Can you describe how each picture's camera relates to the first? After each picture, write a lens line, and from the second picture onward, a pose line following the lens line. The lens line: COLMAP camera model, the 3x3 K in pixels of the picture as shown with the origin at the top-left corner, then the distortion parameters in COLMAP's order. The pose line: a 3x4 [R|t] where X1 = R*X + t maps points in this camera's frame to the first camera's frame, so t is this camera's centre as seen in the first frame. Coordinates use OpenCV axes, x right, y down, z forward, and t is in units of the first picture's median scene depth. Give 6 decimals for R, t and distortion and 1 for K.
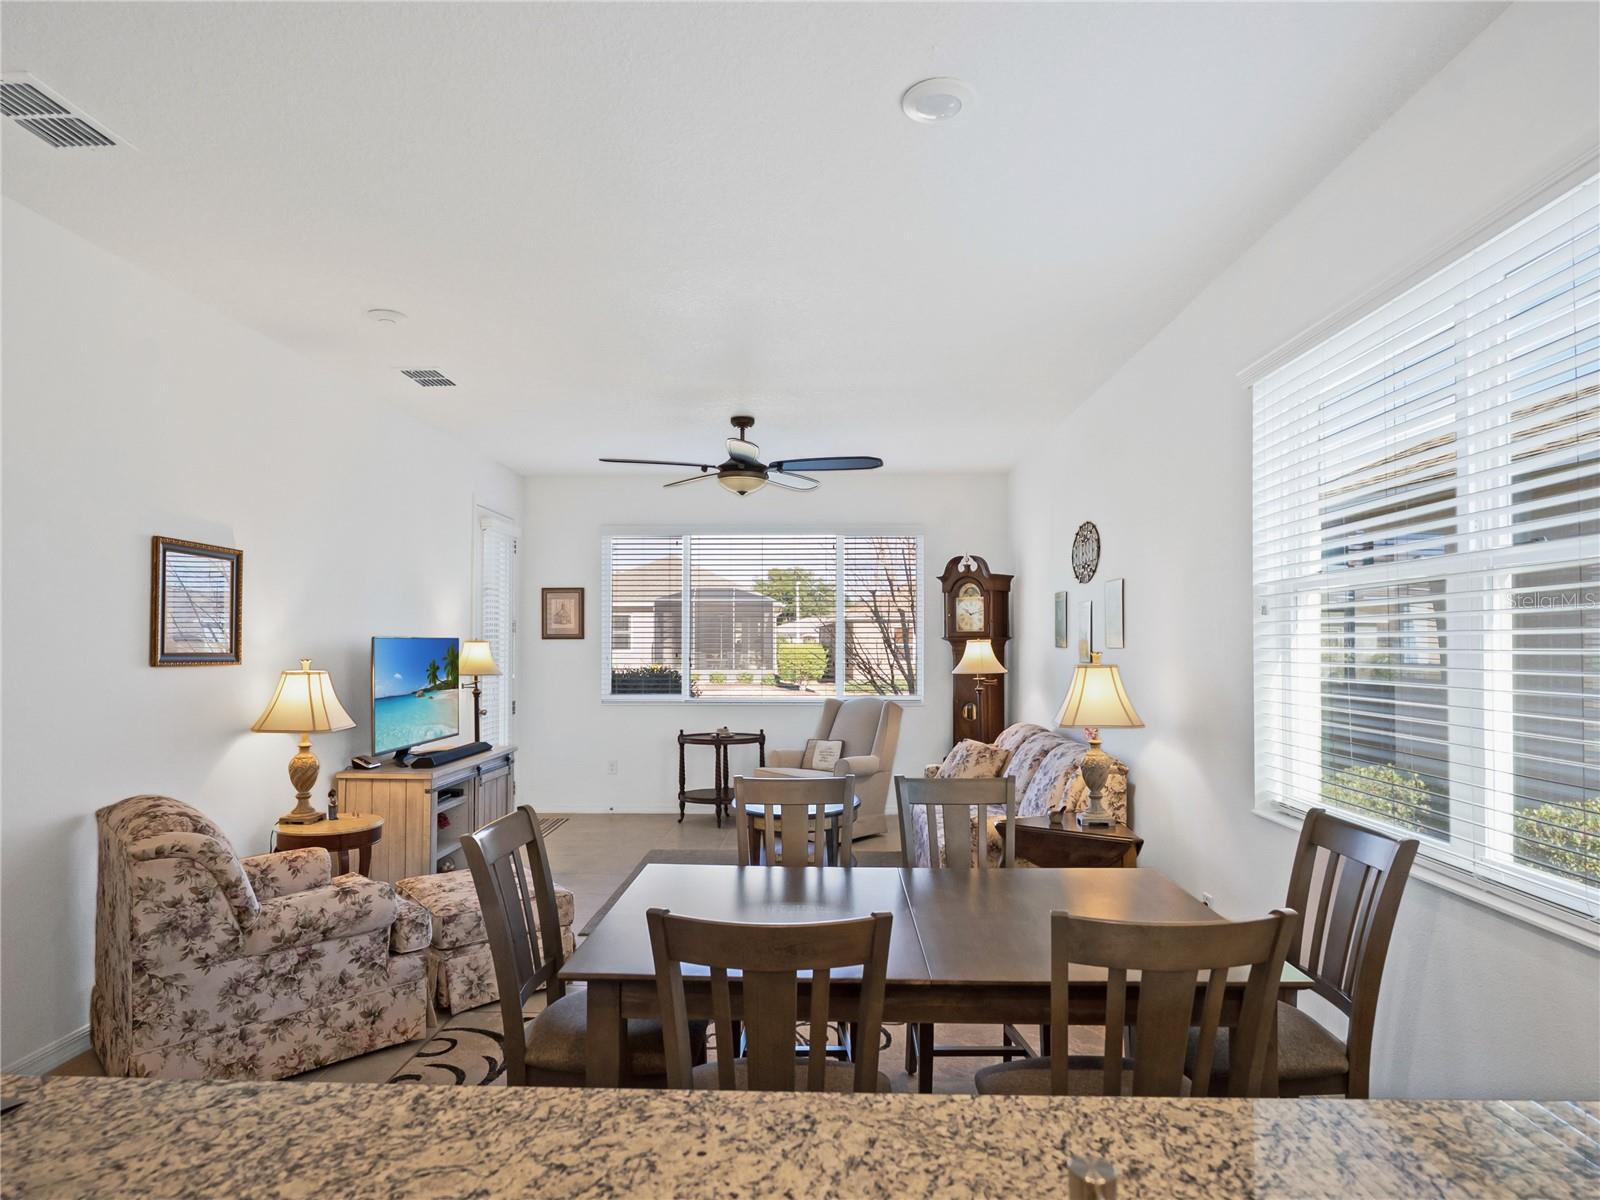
lens RADIAL K [[911.8, 0, 806.8], [0, 911.8, 629.6], [0, 0, 1]] dist [-0.015788, -0.000259]
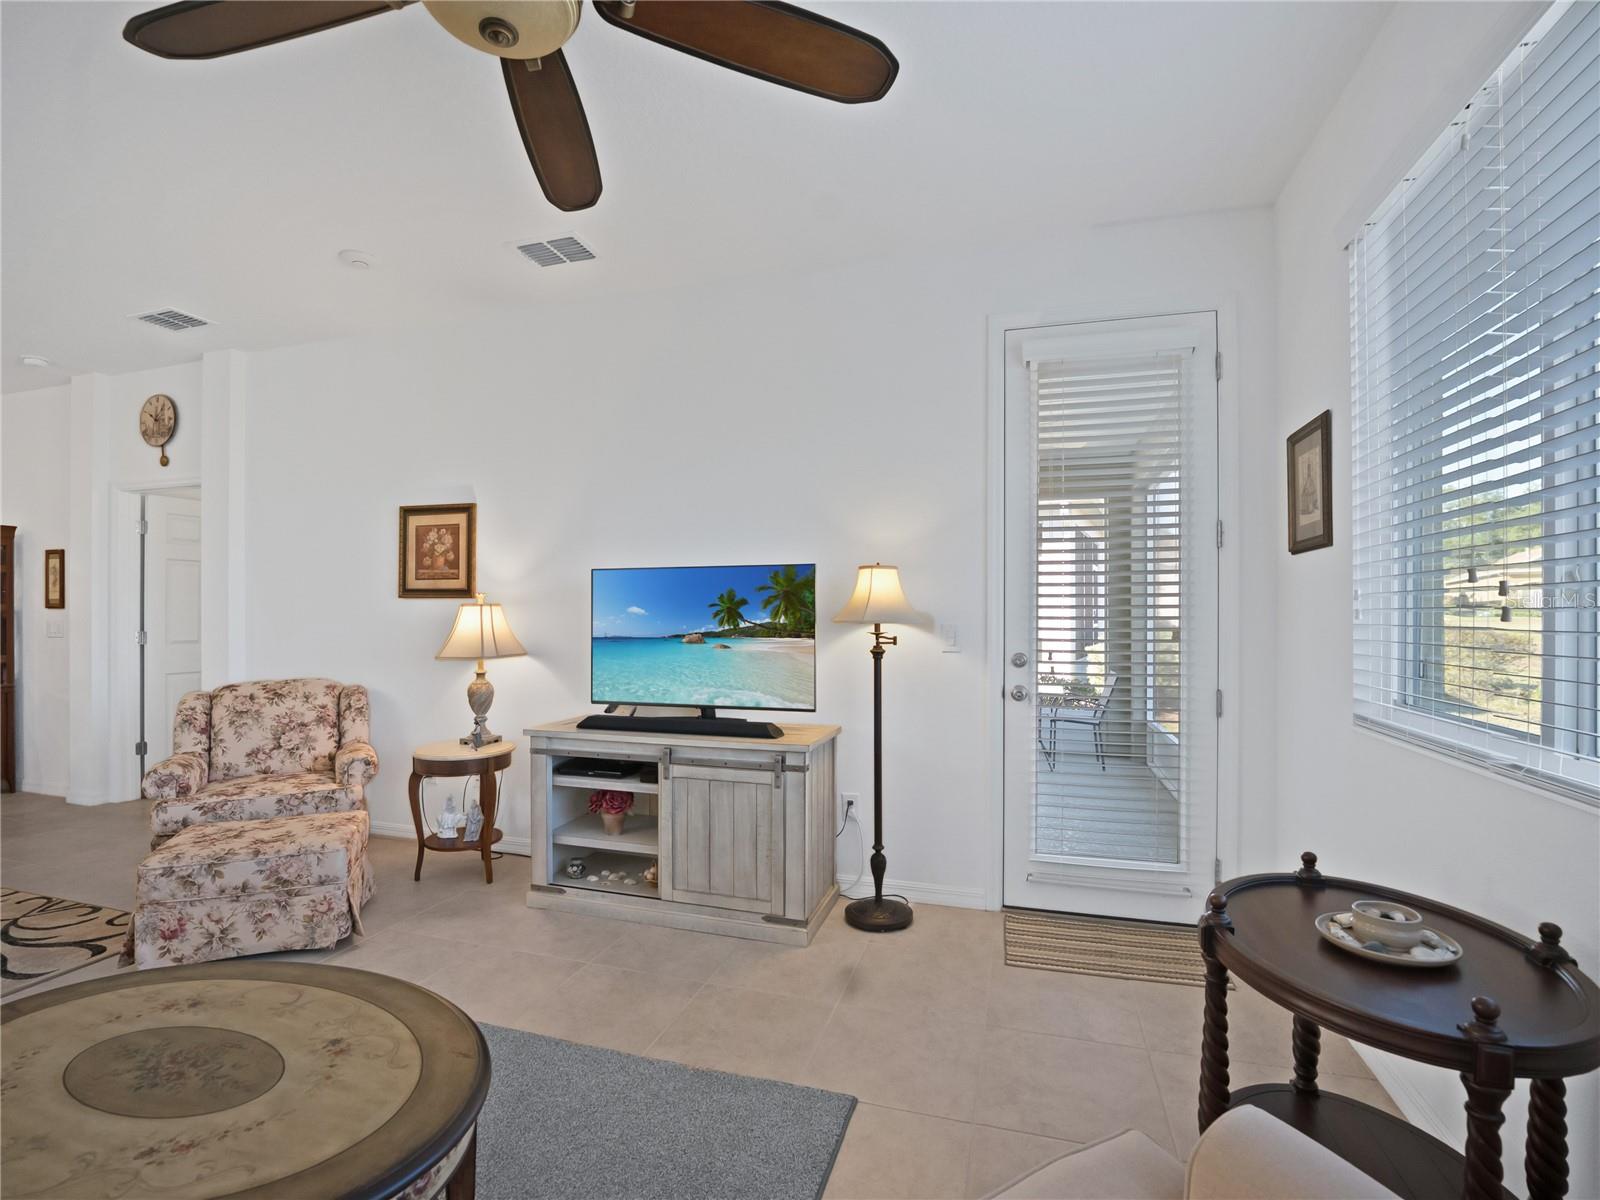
lens RADIAL K [[738.2, 0, 799.5], [0, 738.2, 614.9], [0, 0, 1]] dist [-0.034874, 0.004474]
pose [[-0.269639, -0.003621, -0.962955, 0.191912], [0.012670, 0.999893, -0.007307, 0.073122], [0.962878, -0.014171, -0.269565, 1.667742]]
